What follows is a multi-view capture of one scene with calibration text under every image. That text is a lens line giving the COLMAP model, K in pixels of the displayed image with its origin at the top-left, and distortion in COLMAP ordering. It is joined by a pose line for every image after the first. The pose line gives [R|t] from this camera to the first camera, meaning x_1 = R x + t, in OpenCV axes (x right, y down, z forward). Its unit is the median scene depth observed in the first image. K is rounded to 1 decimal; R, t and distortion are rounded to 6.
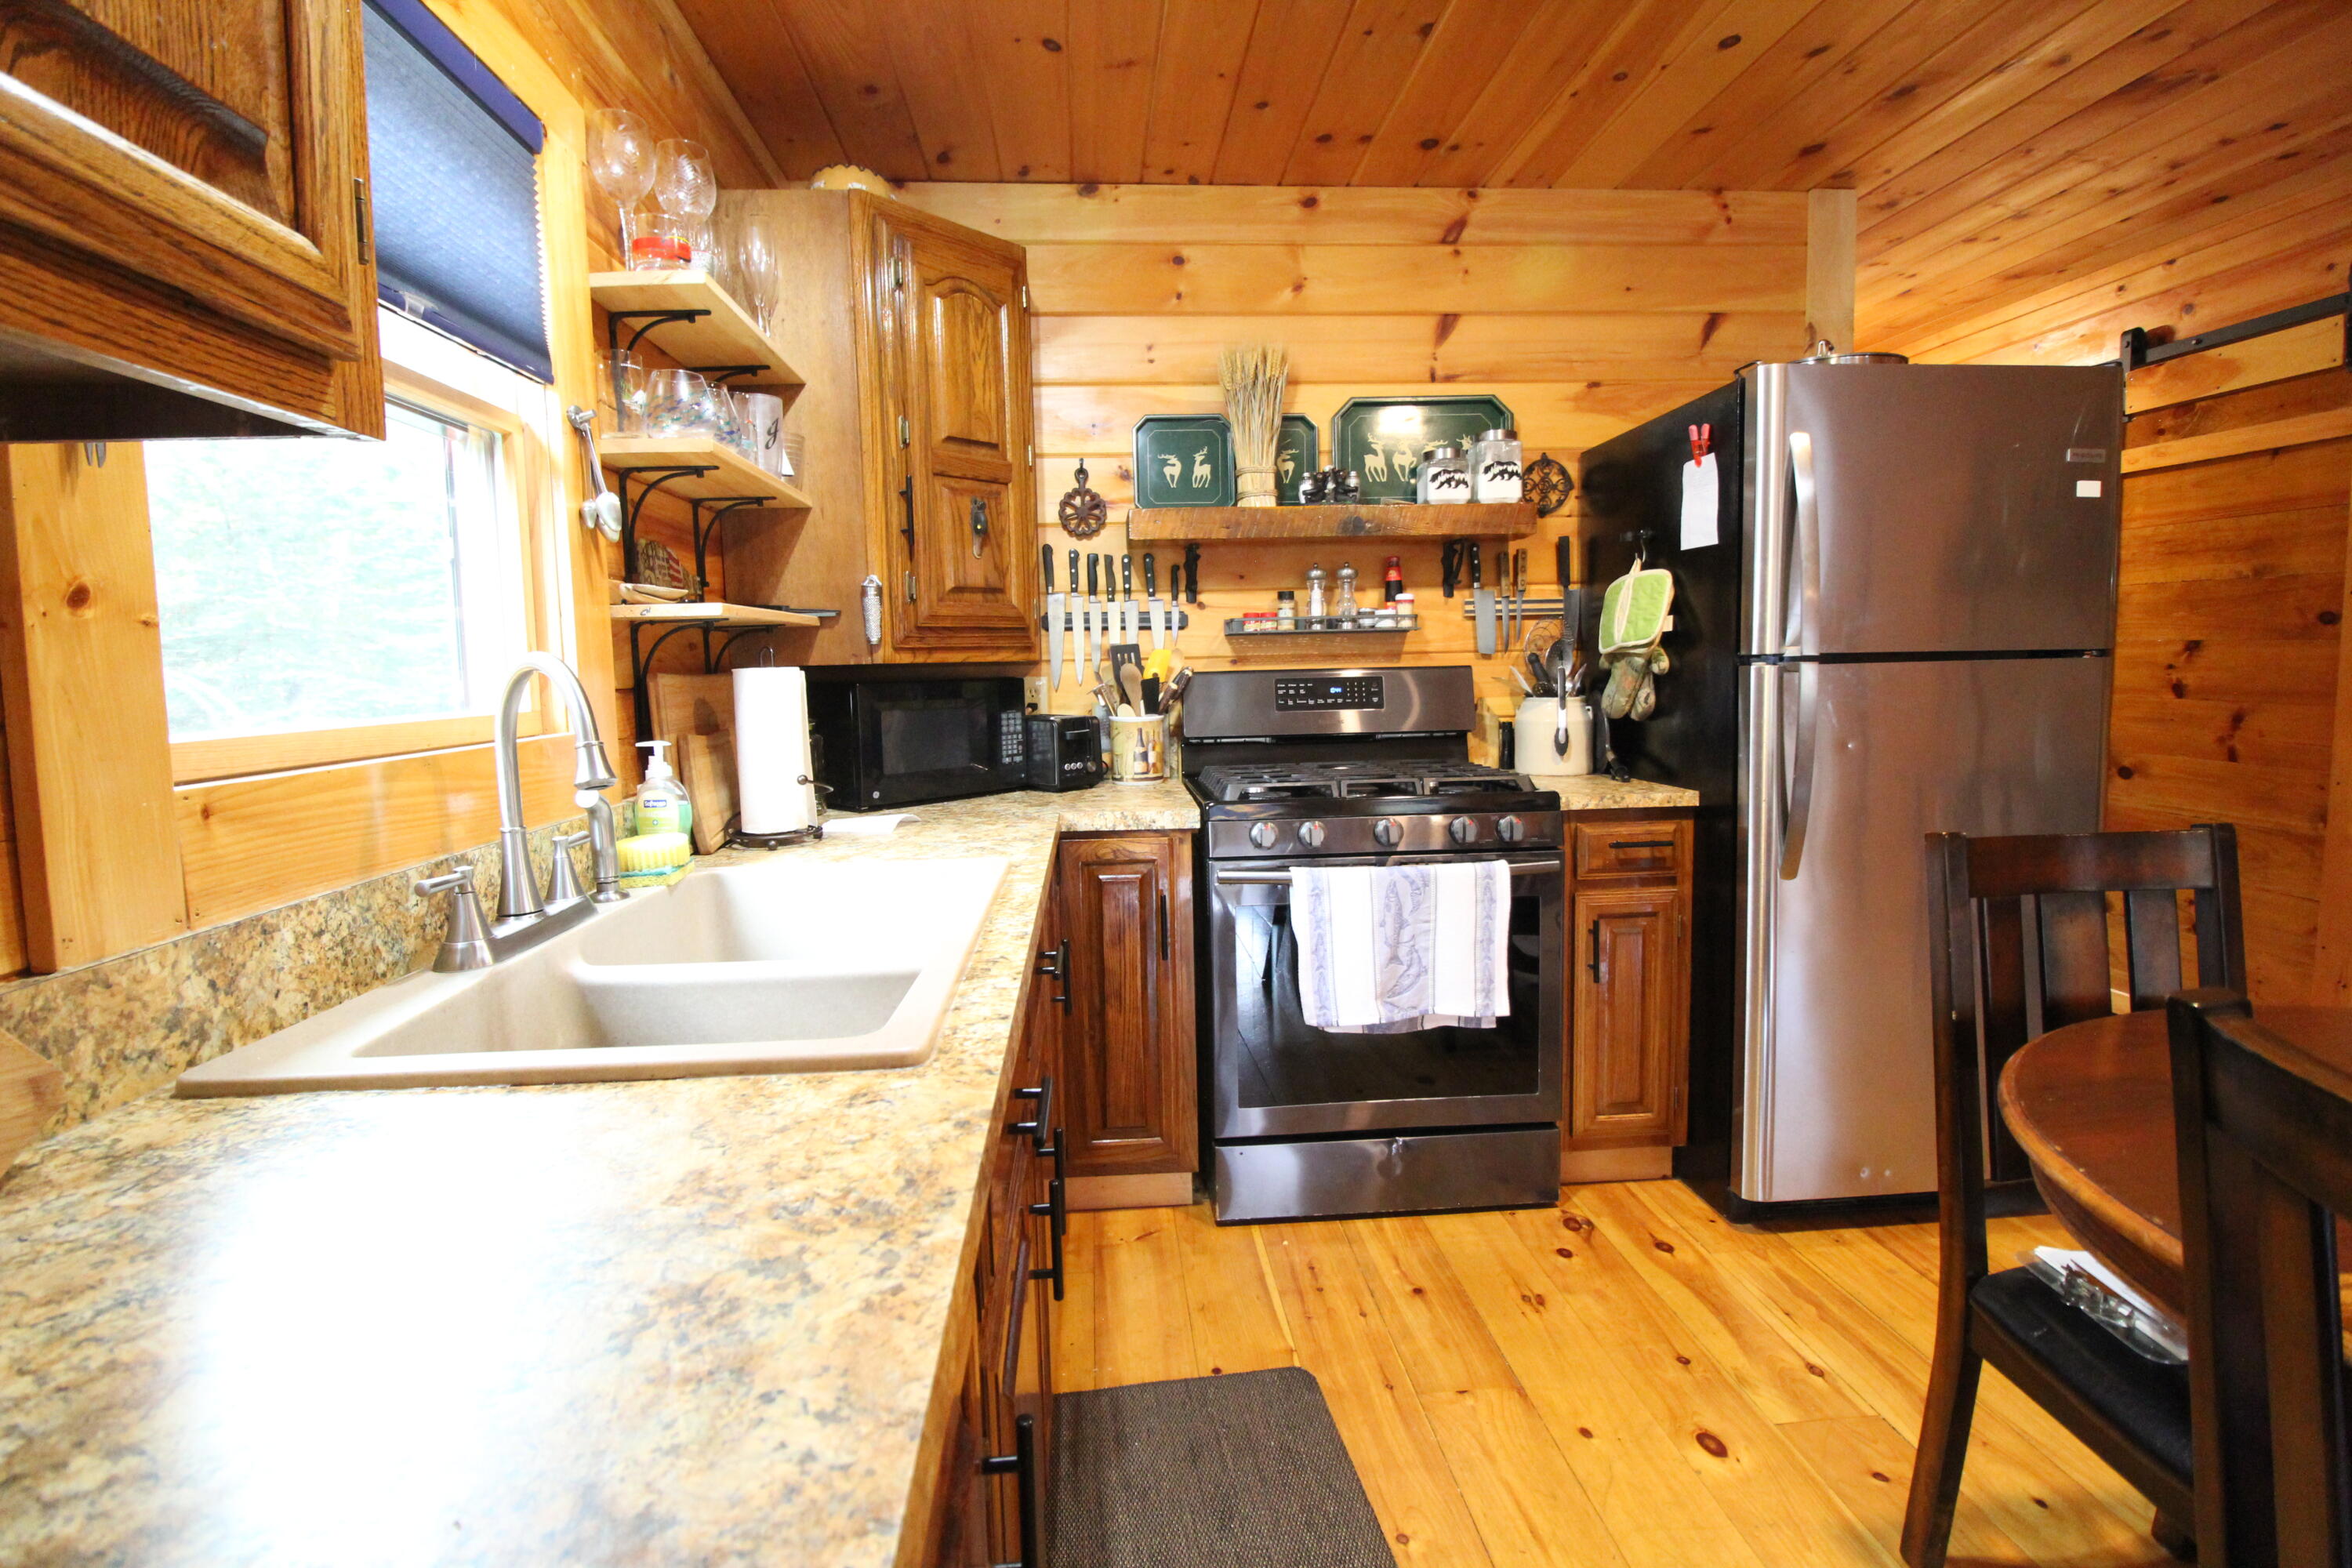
lens RADIAL K [[1084.7, 0, 1169.5], [0, 1084.7, 763.1], [0, 0, 1]] dist [-0.000132, -0.013083]
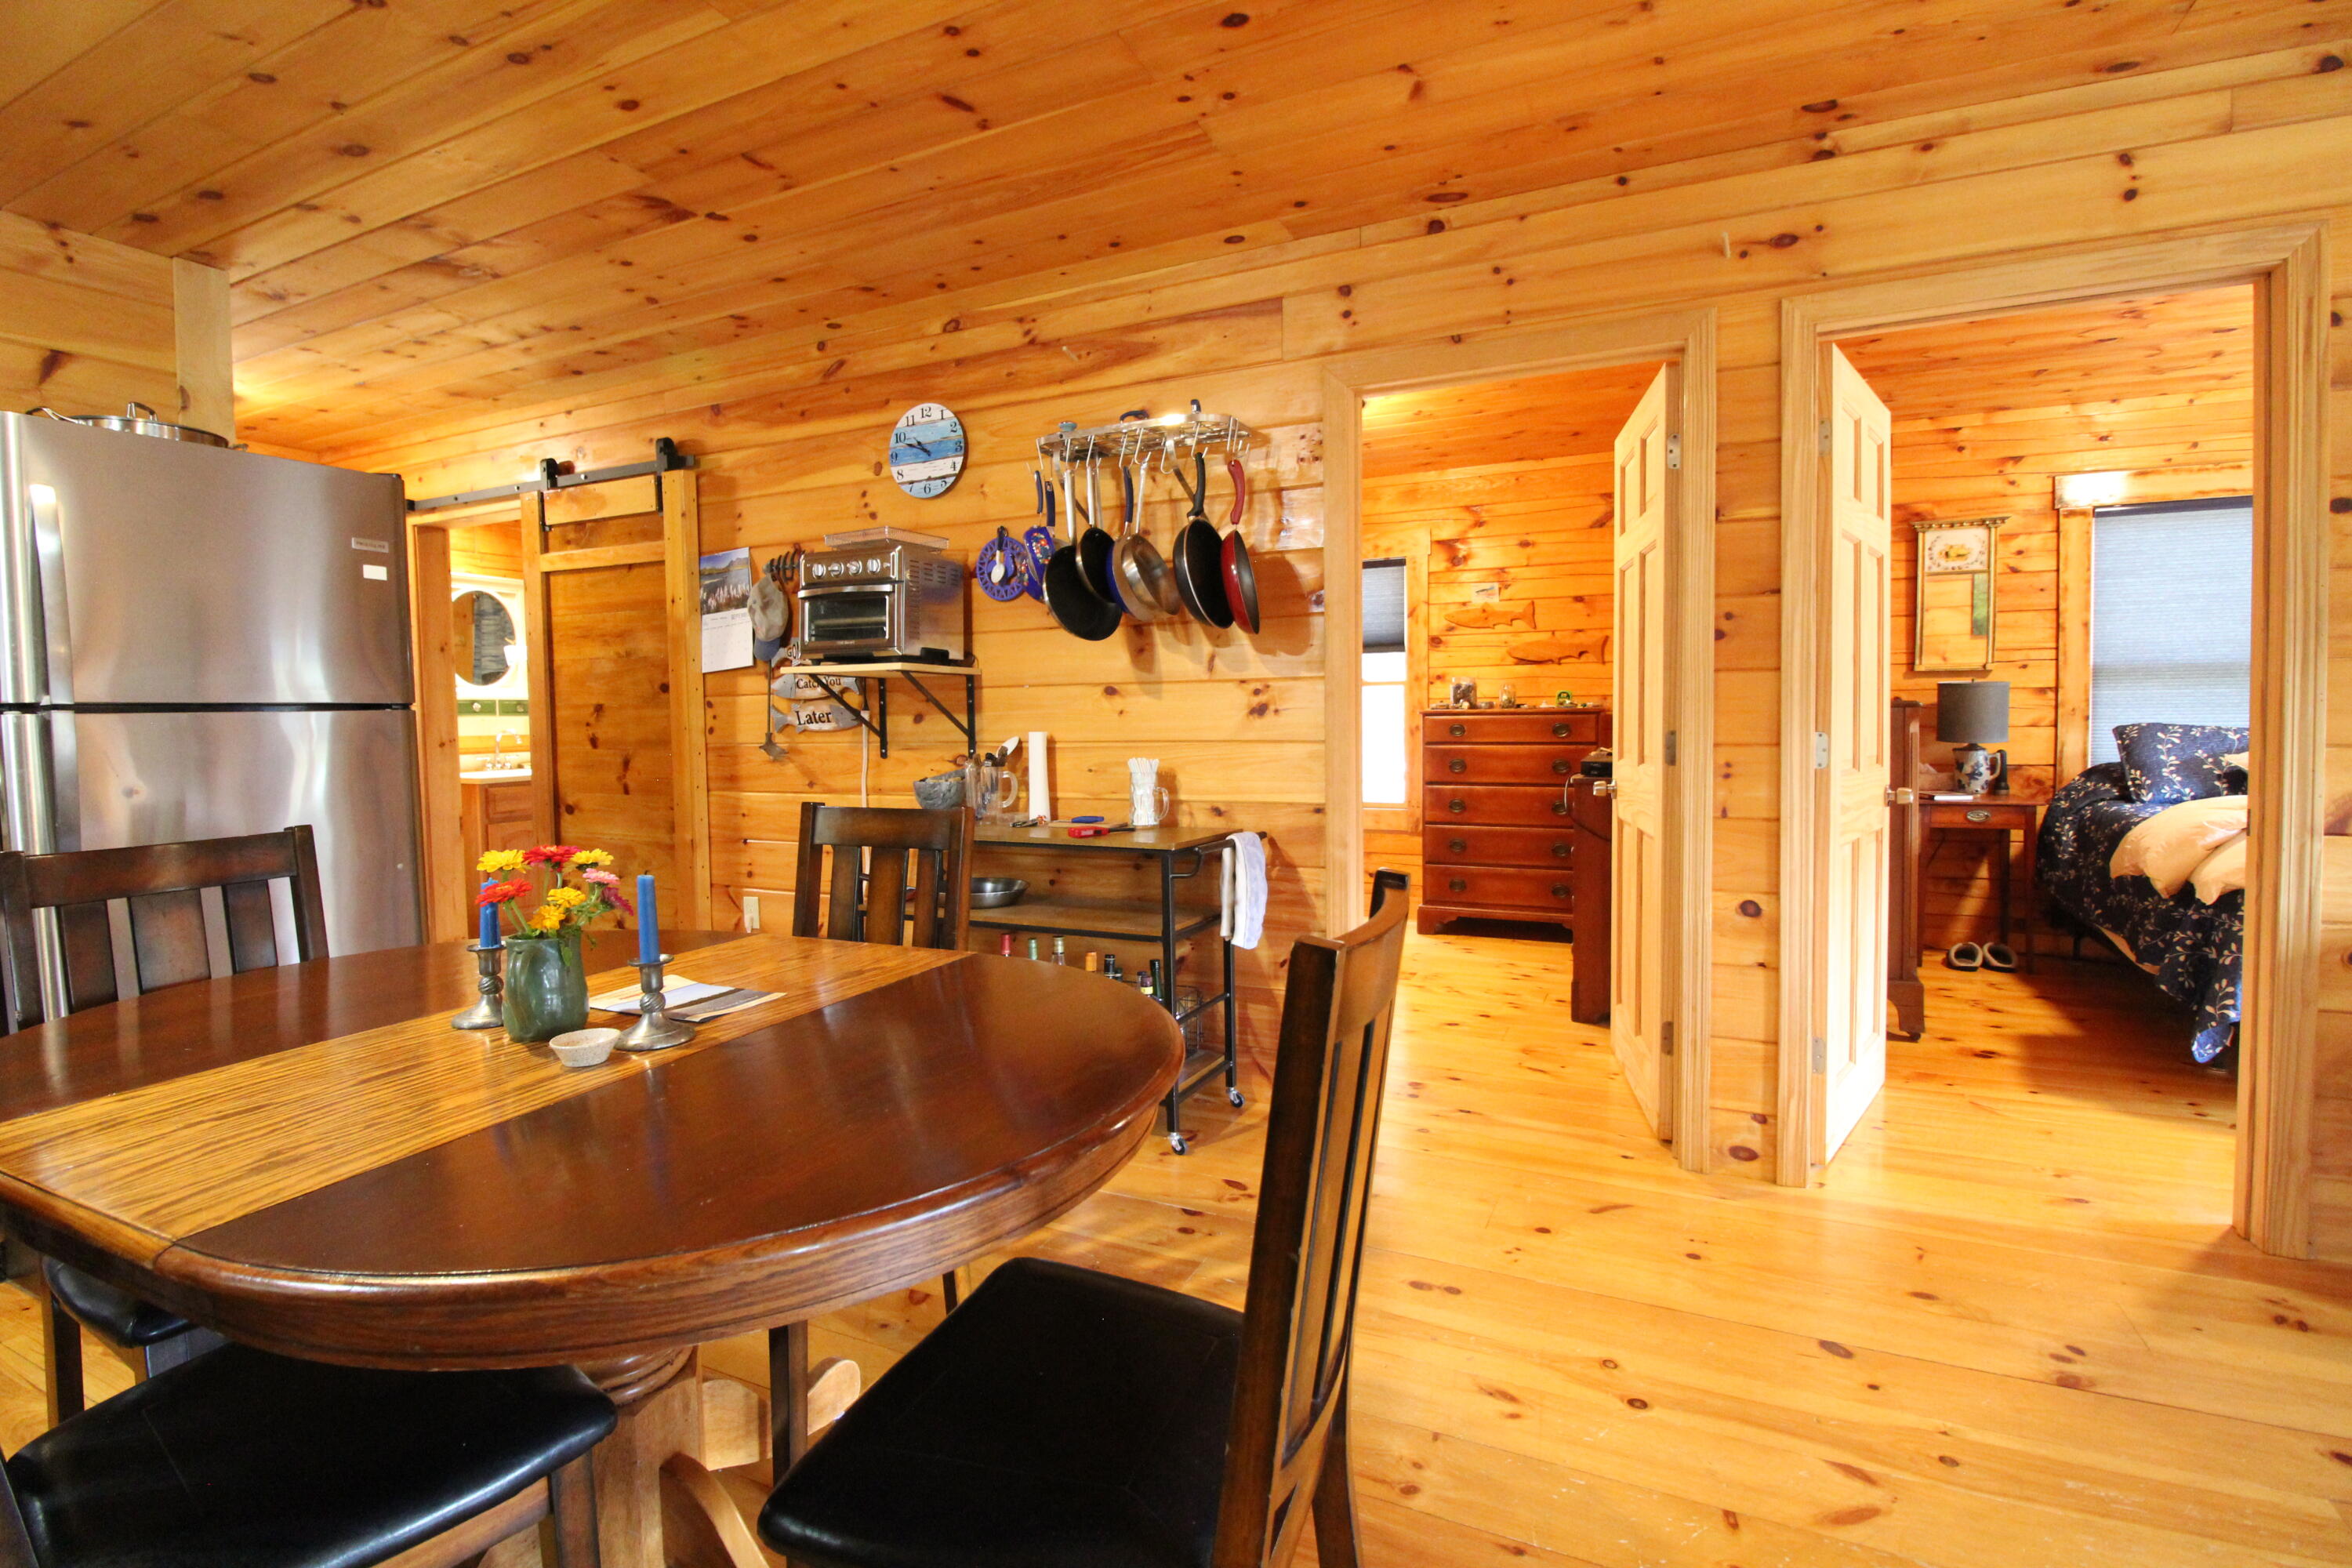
lens RADIAL K [[1084.7, 0, 1167.2], [0, 1084.7, 763.0], [0, 0, 1]] dist [-0.000132, -0.013083]
pose [[0.494521, -0.028317, 0.868704, 0.170930], [0.087256, 0.996037, -0.017204, 0.045407], [-0.864775, 0.084307, 0.495032, -0.276972]]
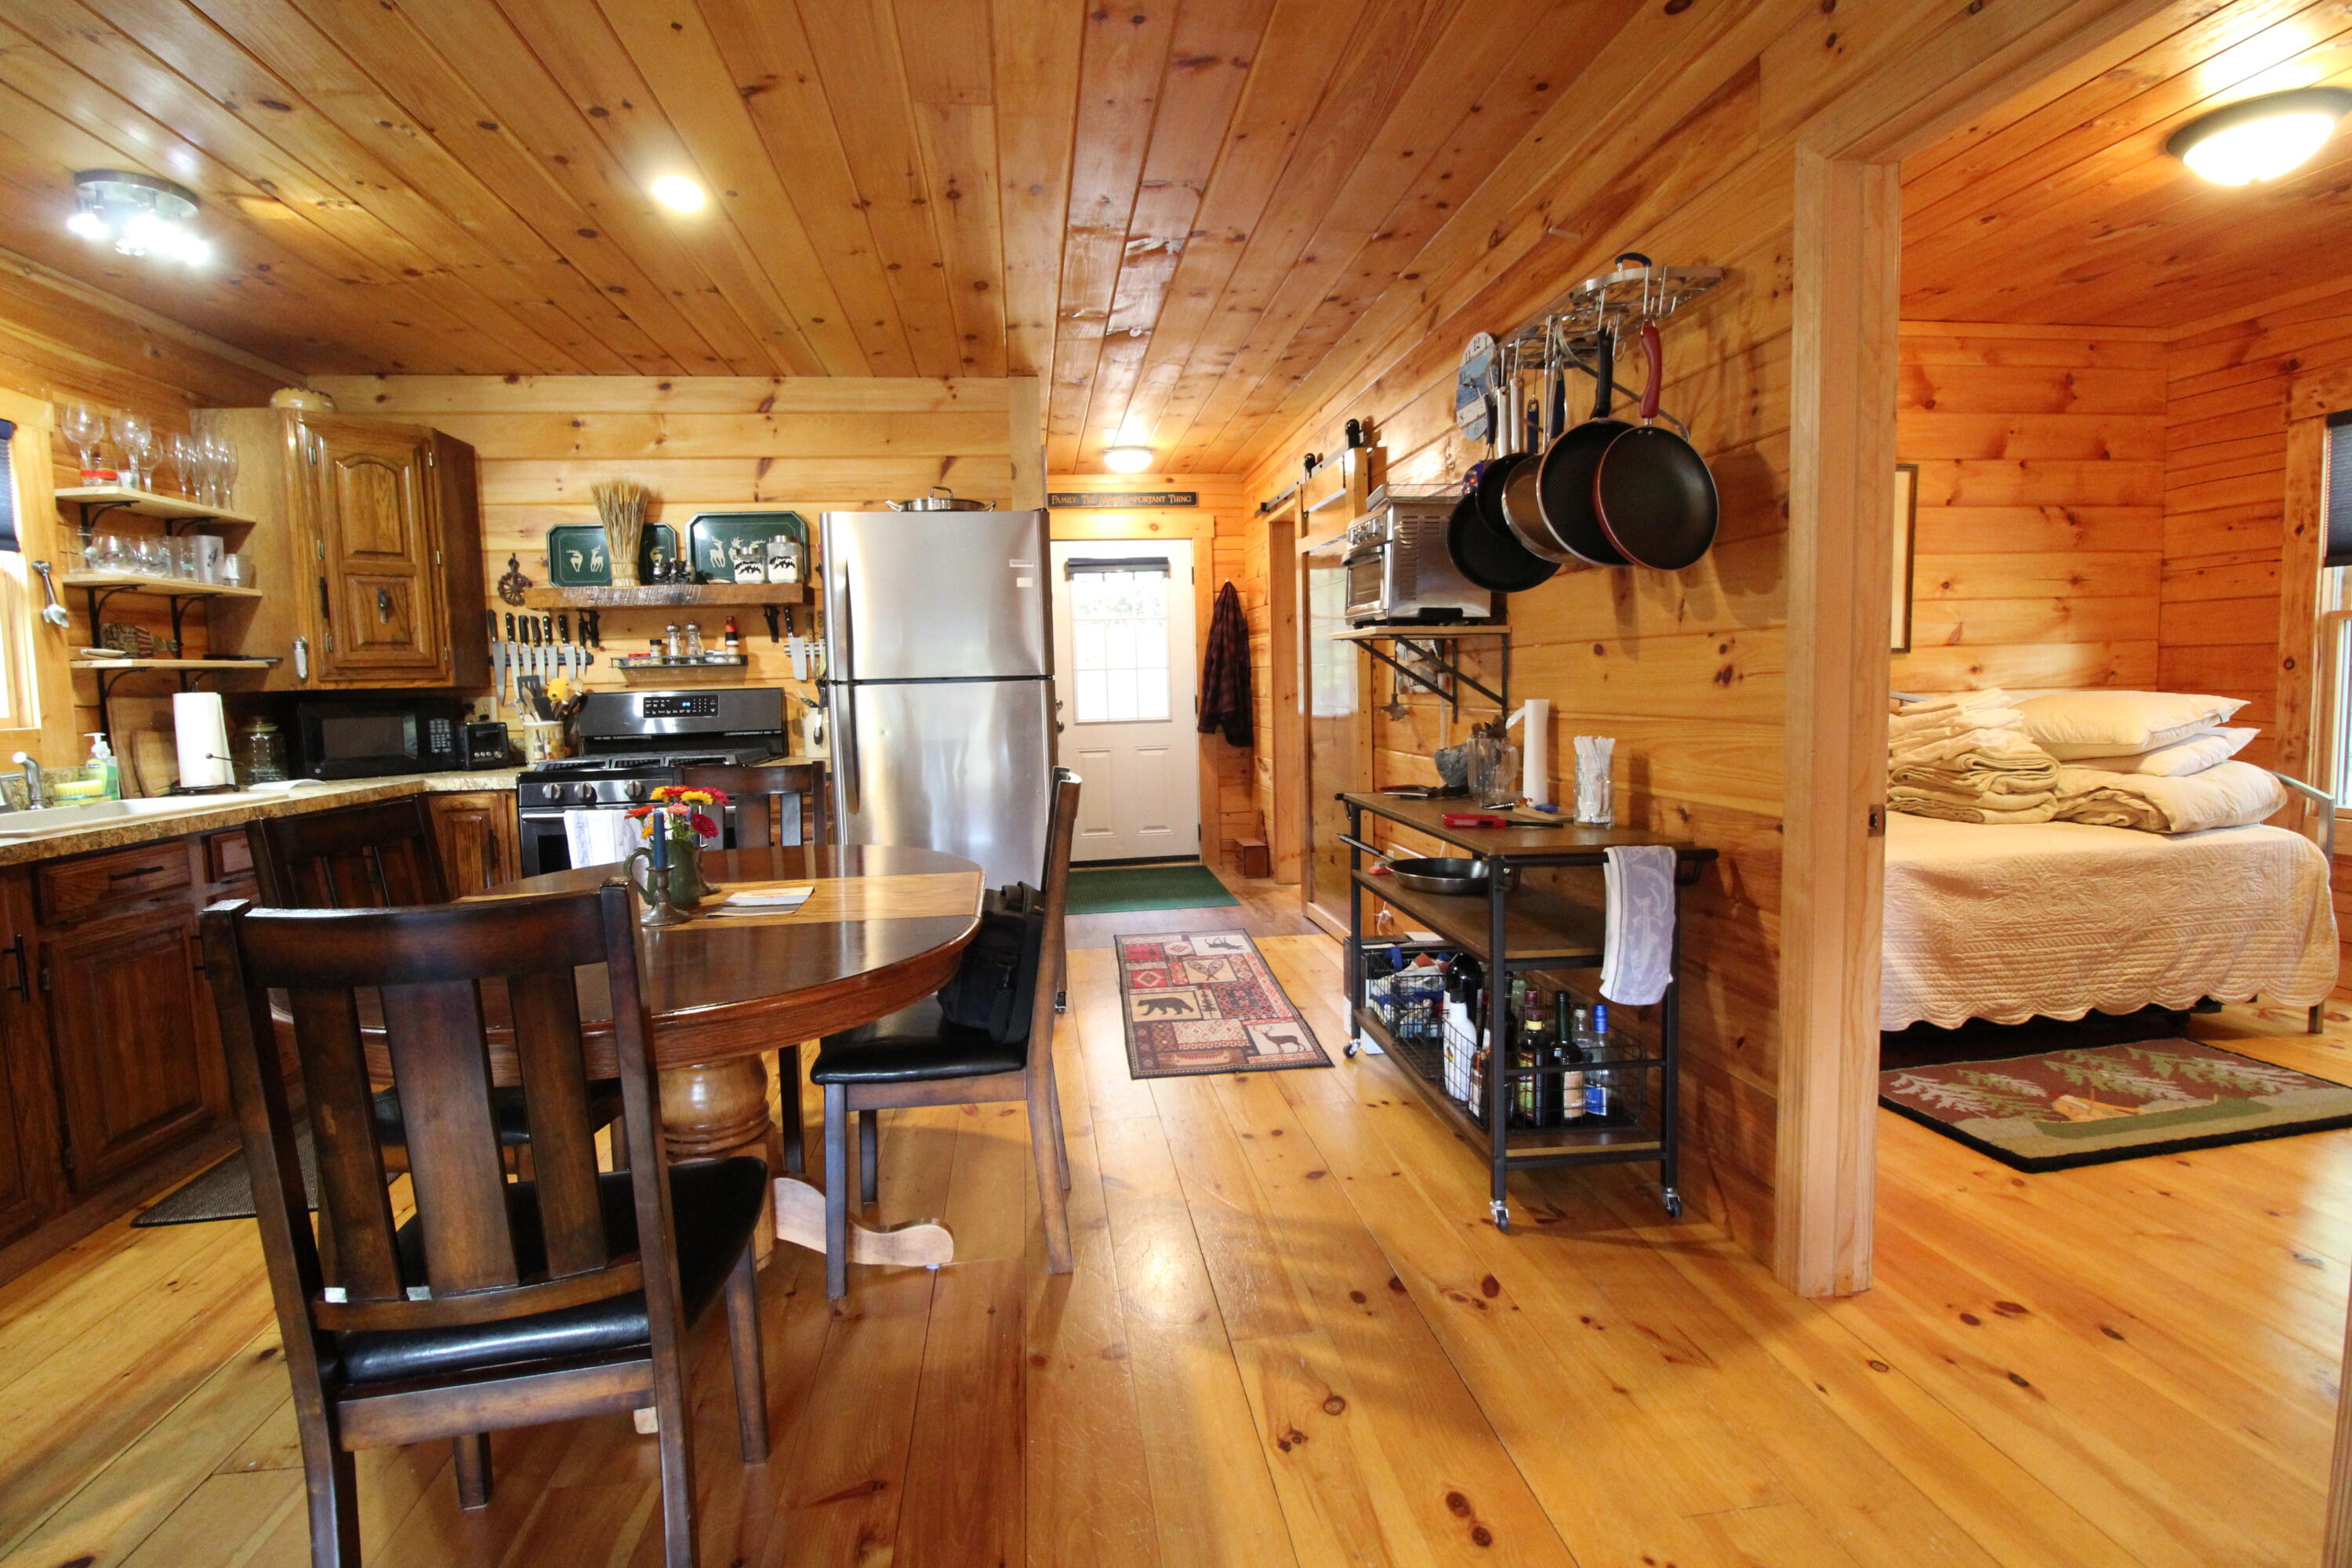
lens RADIAL K [[1084.7, 0, 1172.4], [0, 1084.7, 764.5], [0, 0, 1]] dist [-0.000132, -0.013083]
pose [[0.998022, -0.011809, 0.061742, 0.737692], [0.012902, 0.999766, -0.017344, 0.052360], [-0.061523, 0.018107, 0.997941, -0.557796]]
